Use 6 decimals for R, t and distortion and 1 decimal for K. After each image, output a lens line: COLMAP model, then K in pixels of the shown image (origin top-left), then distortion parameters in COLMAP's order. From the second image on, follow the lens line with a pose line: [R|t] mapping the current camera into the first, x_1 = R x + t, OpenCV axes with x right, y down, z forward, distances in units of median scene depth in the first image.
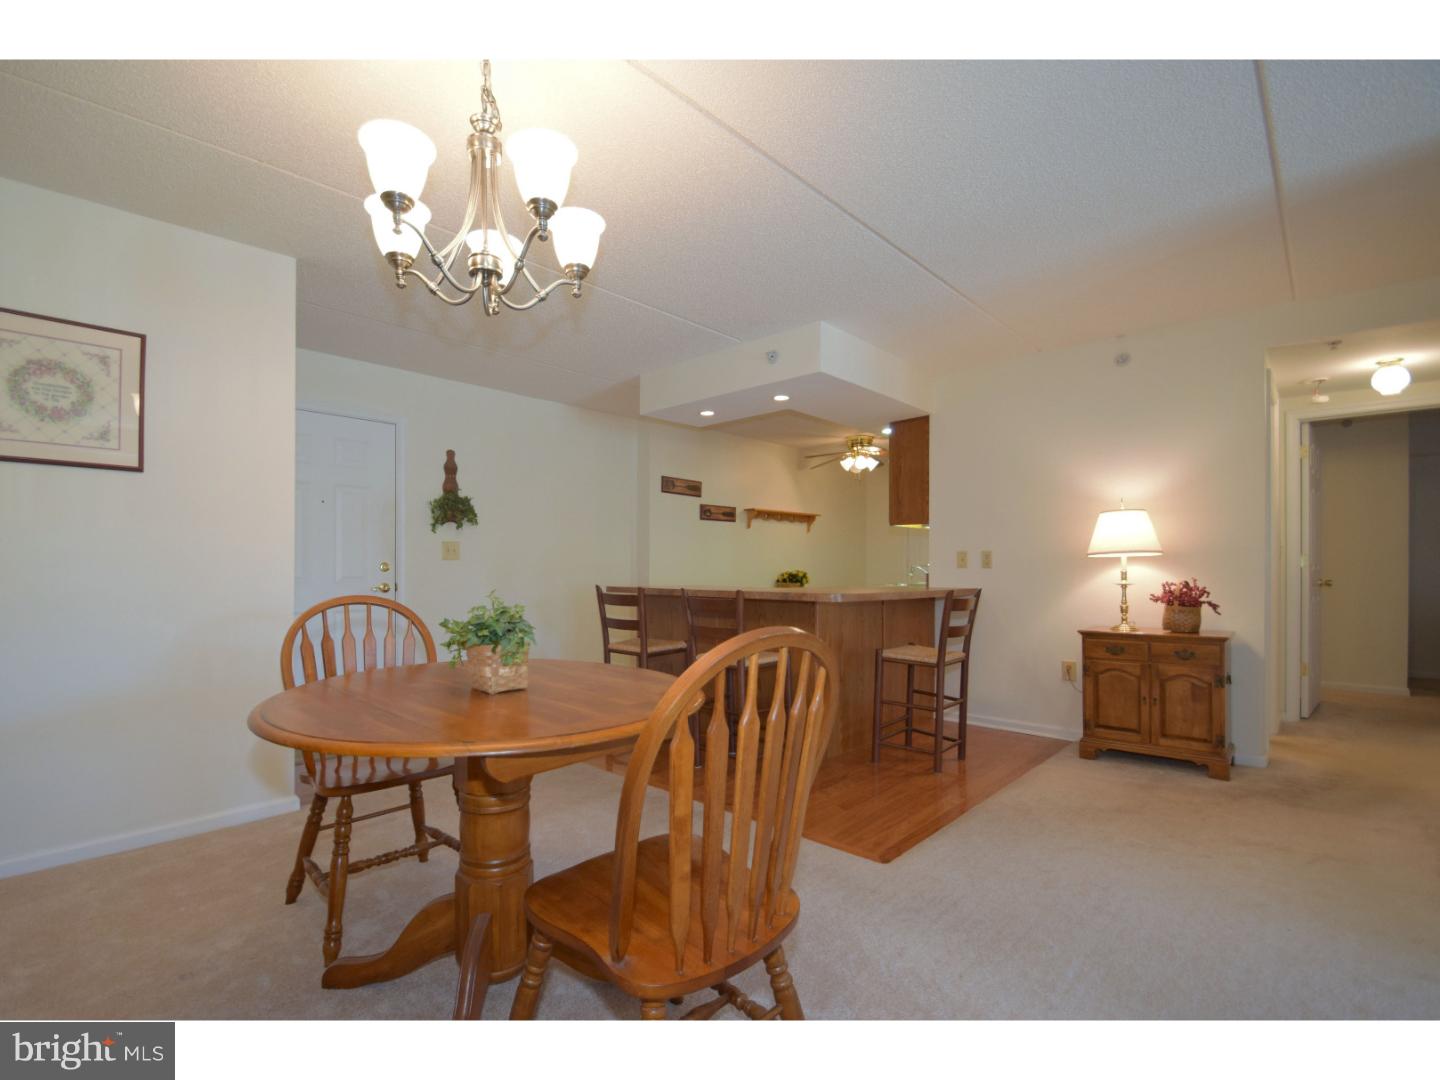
lens RADIAL K [[671.7, 0, 673.6], [0, 671.7, 564.3], [0, 0, 1]] dist [0.002461, -0.013328]
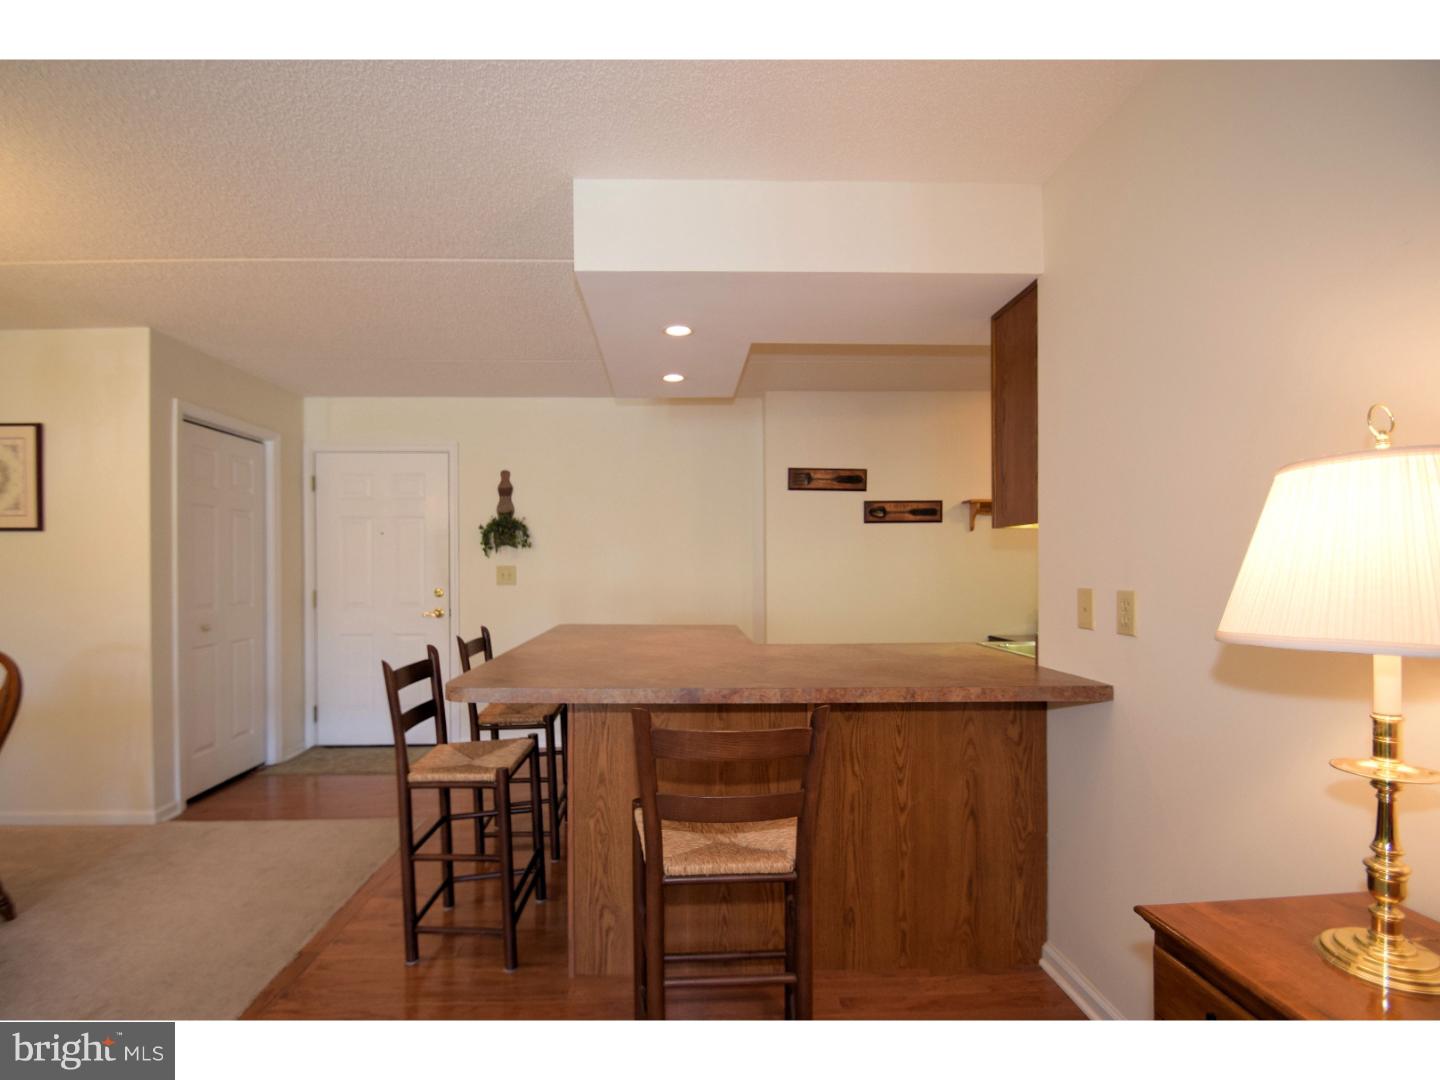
lens RADIAL K [[648.6, 0, 670.9], [0, 648.6, 567.0], [0, 0, 1]] dist [-0.001565, -0.000443]
pose [[0.714603, -0.003187, -0.699523, 0.490205], [0.008414, 0.999956, 0.004039, -0.034085], [0.699480, -0.008772, 0.714599, 0.505588]]
